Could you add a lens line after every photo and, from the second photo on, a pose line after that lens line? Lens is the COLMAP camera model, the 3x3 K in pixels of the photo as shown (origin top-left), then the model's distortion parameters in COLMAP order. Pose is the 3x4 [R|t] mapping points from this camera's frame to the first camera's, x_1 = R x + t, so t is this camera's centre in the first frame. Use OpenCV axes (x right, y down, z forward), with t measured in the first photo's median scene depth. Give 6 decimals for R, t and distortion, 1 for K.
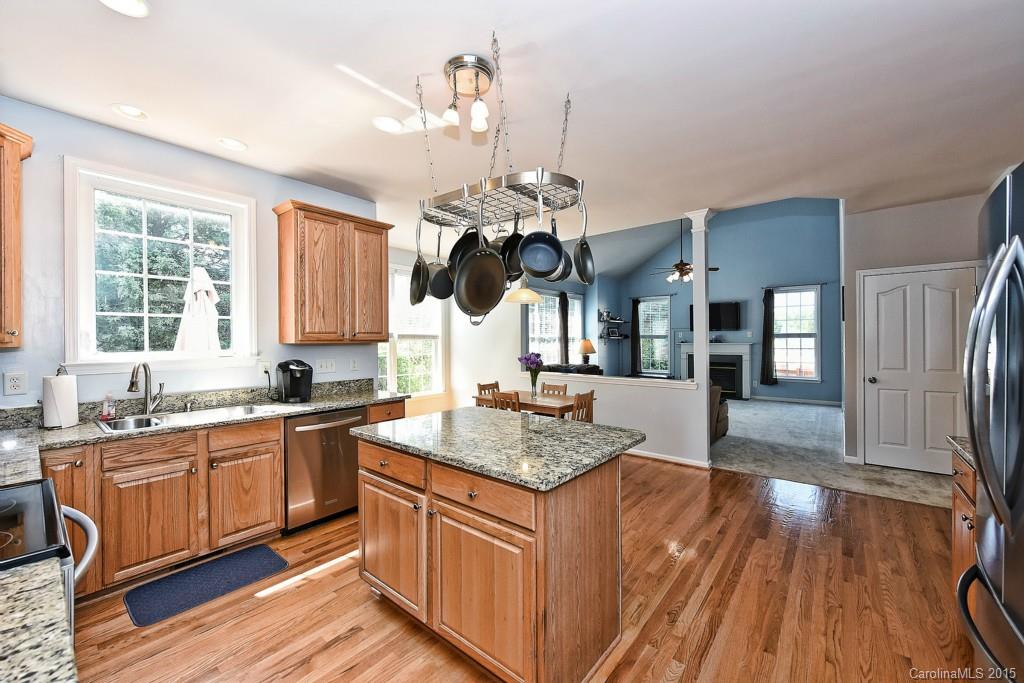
lens RADIAL K [[401.0, 0, 512.0], [0, 401.0, 341.5], [0, 0, 1]] dist [0.001563, -0.000083]
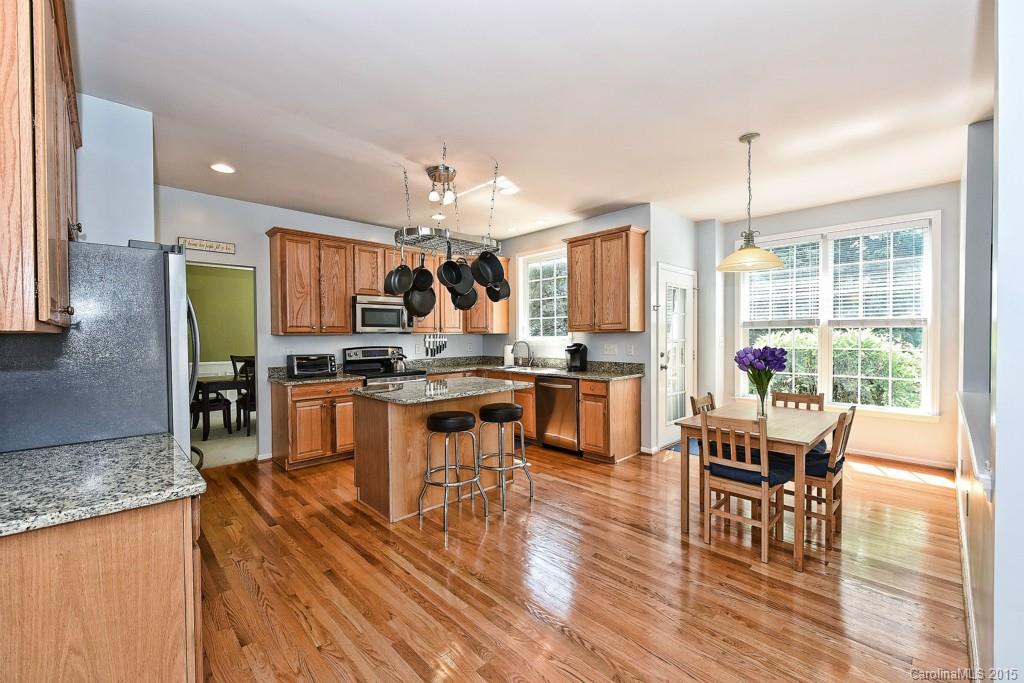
lens RADIAL K [[410.3, 0, 514.5], [0, 410.3, 342.4], [0, 0, 1]] dist [0.002213, -0.000018]
pose [[-0.113568, 0.021743, -0.993292, 0.365505], [0.002359, 0.999764, 0.021615, 0.003361], [0.993527, 0.000112, -0.113592, 0.342082]]
